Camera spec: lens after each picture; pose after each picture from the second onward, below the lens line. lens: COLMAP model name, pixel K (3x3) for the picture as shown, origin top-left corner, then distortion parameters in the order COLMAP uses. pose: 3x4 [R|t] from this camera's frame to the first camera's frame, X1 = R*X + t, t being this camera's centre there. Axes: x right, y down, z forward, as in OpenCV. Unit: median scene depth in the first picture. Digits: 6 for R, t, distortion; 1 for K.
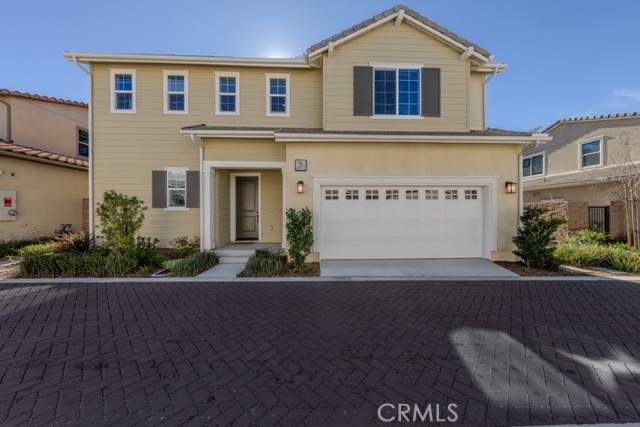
lens RADIAL K [[198.8, 0, 322.4], [0, 198.8, 215.1], [0, 0, 1]] dist [0.005847, -0.000134]
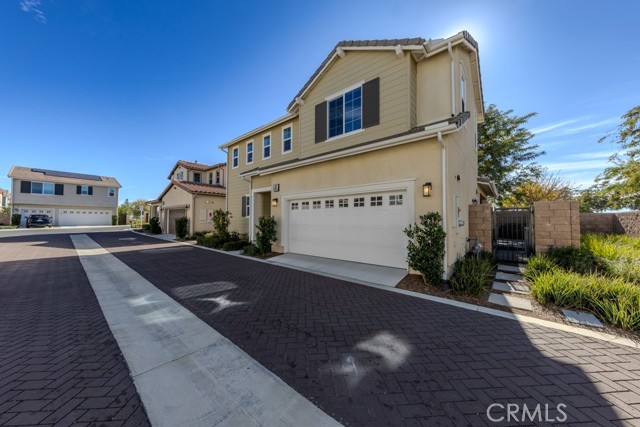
lens RADIAL K [[208.6, 0, 331.3], [0, 208.6, 215.4], [0, 0, 1]] dist [0.012053, 0.000040]
pose [[0.767014, -0.012031, -0.641518, 1.078920], [-0.004496, 0.999699, -0.024124, -0.003164], [0.641615, 0.021387, 0.766729, 0.040288]]
